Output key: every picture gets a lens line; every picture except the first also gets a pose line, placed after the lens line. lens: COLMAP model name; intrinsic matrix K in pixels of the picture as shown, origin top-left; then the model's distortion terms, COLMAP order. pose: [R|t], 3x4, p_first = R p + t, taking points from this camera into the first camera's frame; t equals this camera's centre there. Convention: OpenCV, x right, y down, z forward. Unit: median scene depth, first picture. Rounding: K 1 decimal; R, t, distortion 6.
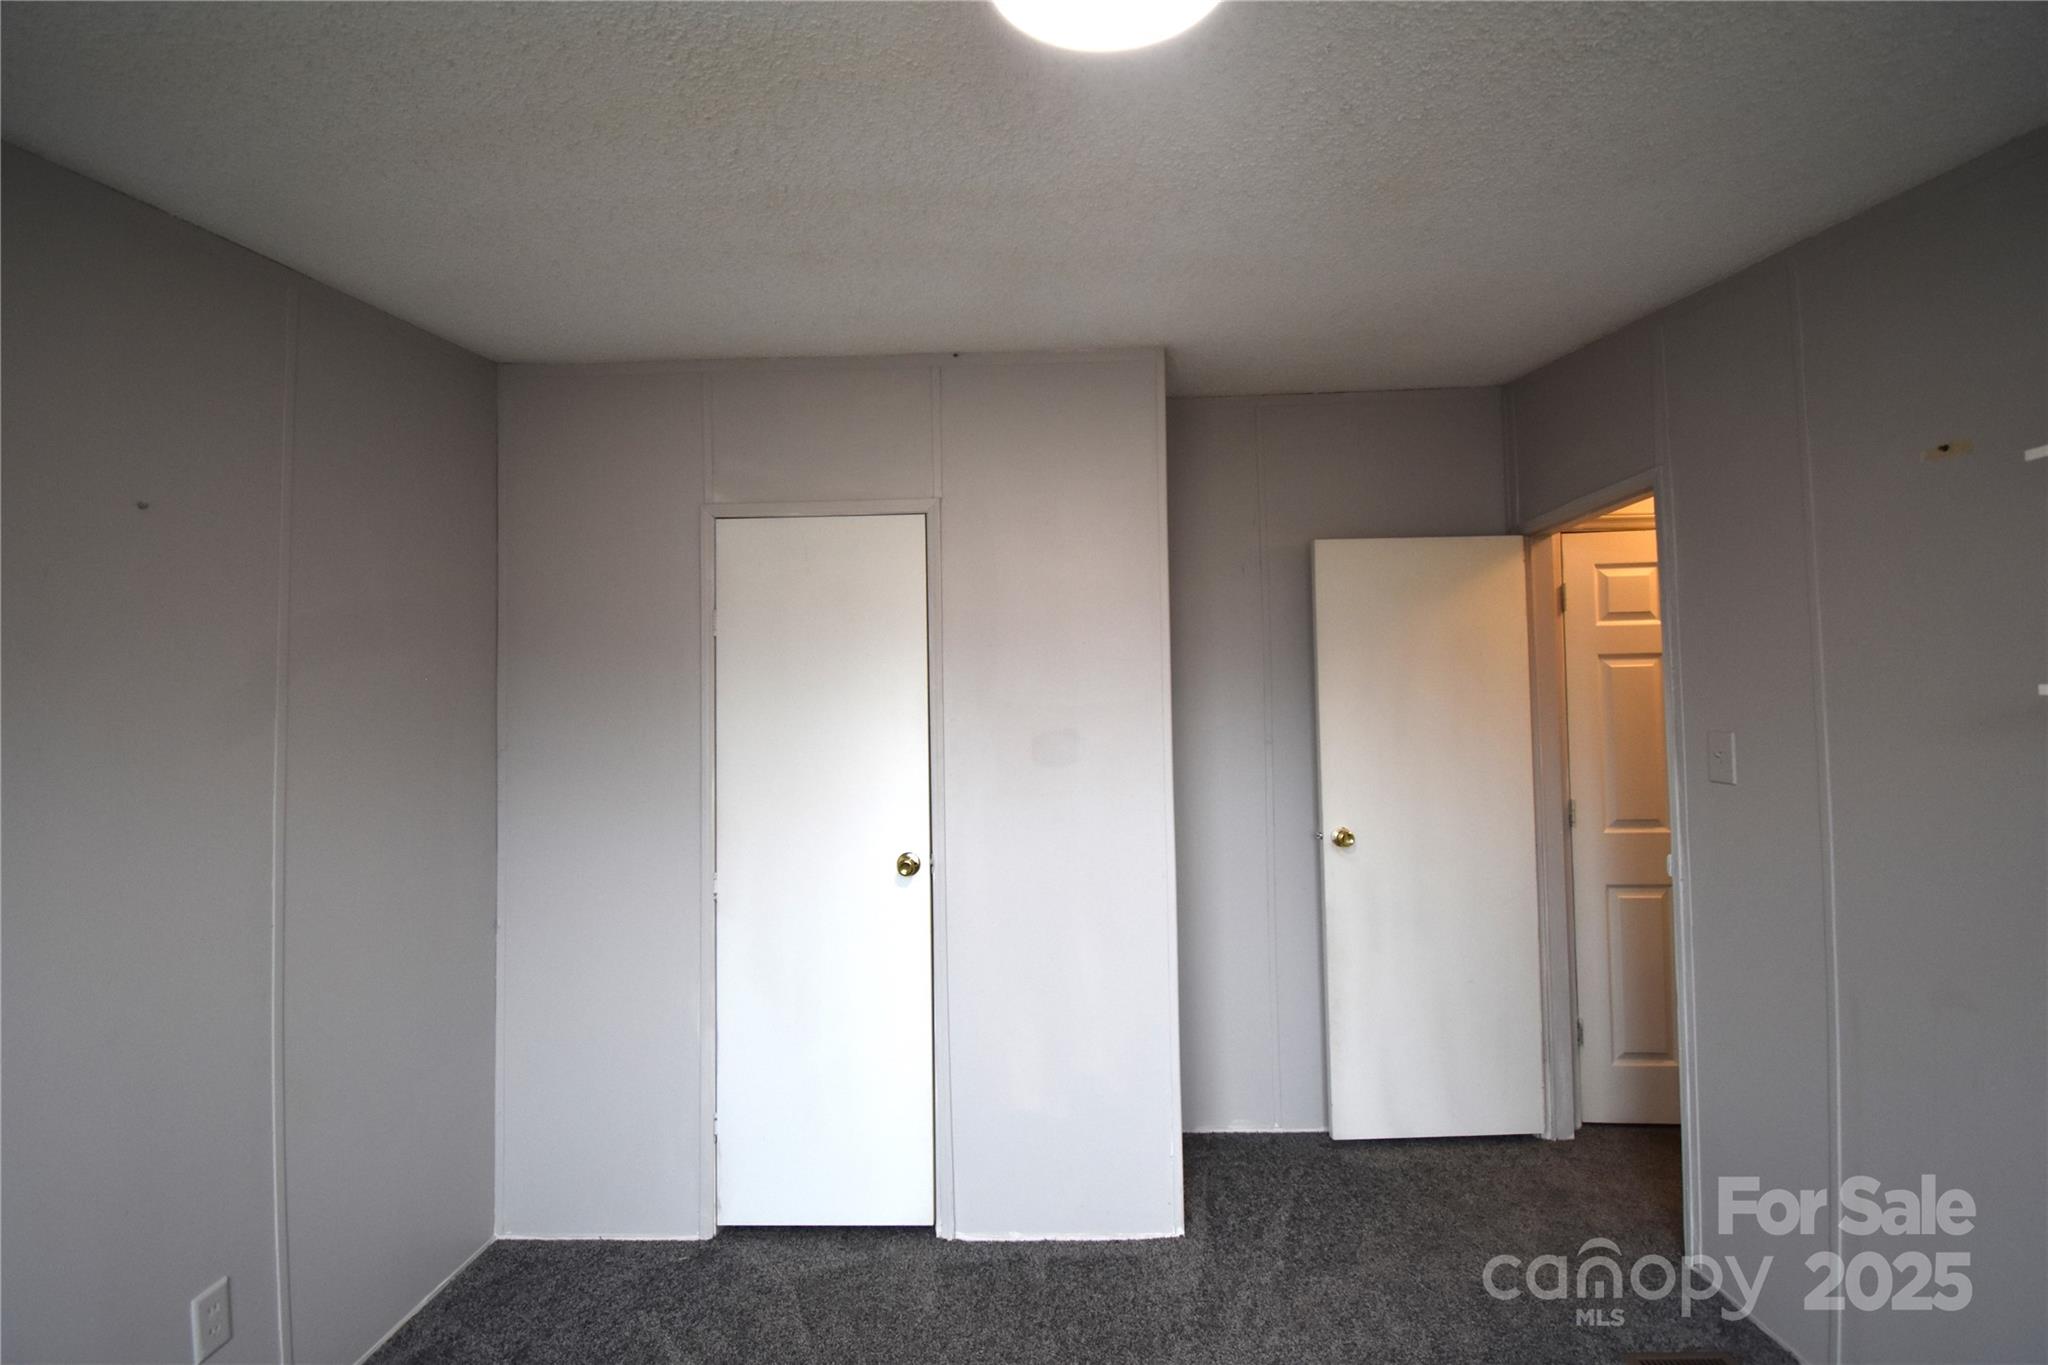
lens RADIAL K [[891.4, 0, 1022.3], [0, 891.4, 691.8], [0, 0, 1]] dist [0.024821, -0.030939]
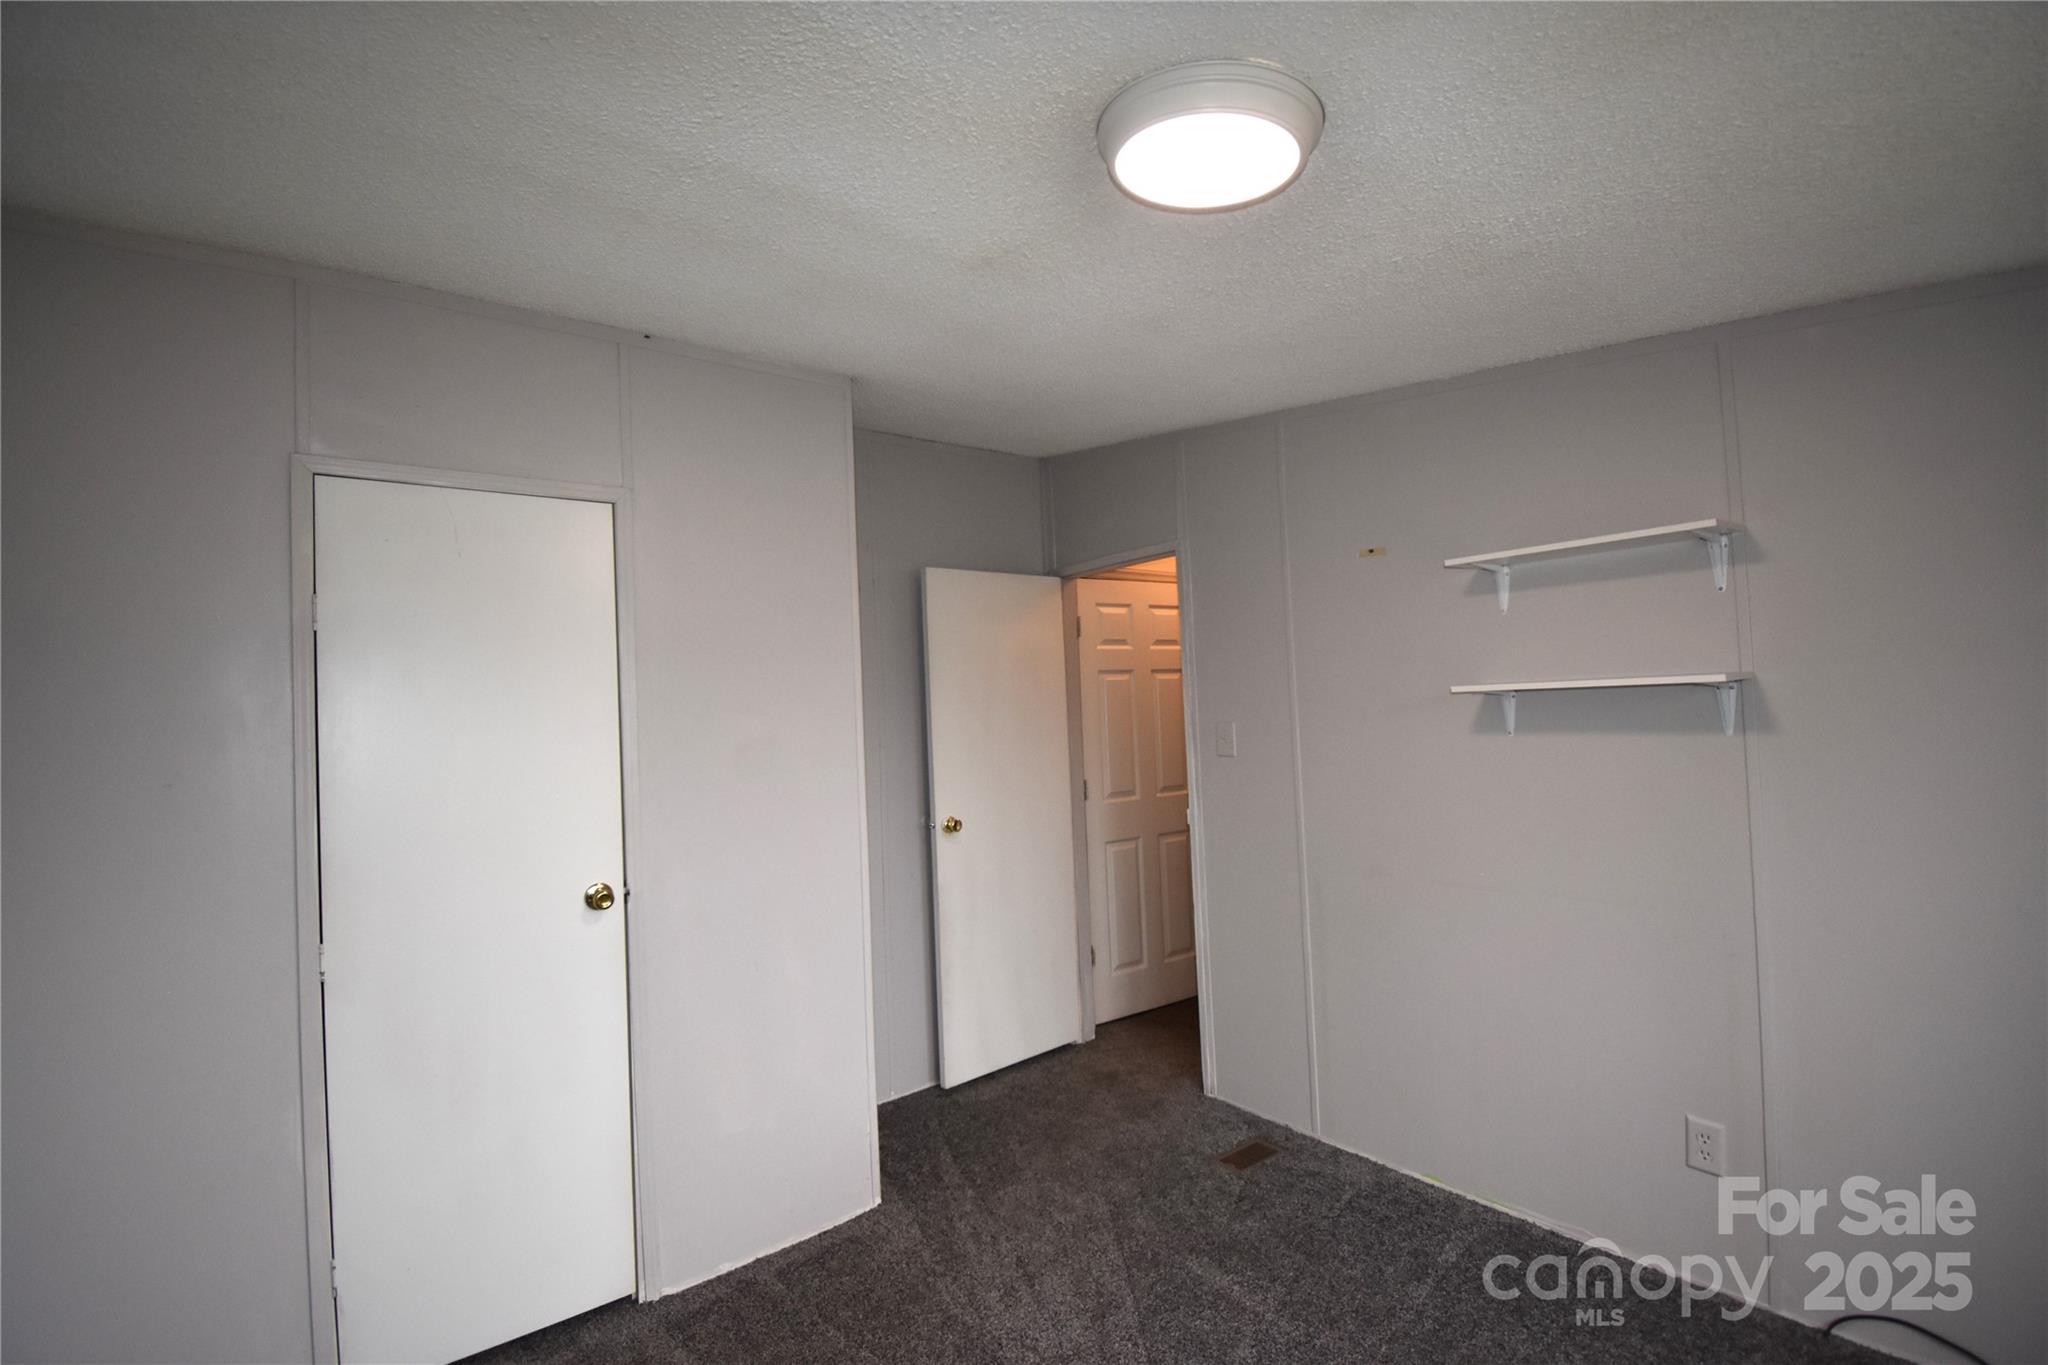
lens RADIAL K [[891.4, 0, 1022.3], [0, 891.4, 691.8], [0, 0, 1]] dist [0.024821, -0.030939]
pose [[0.778502, -0.002788, 0.627637, -0.356706], [0.012958, 0.999848, -0.011632, 0.005977], [-0.627509, 0.017188, 0.778420, 0.042964]]
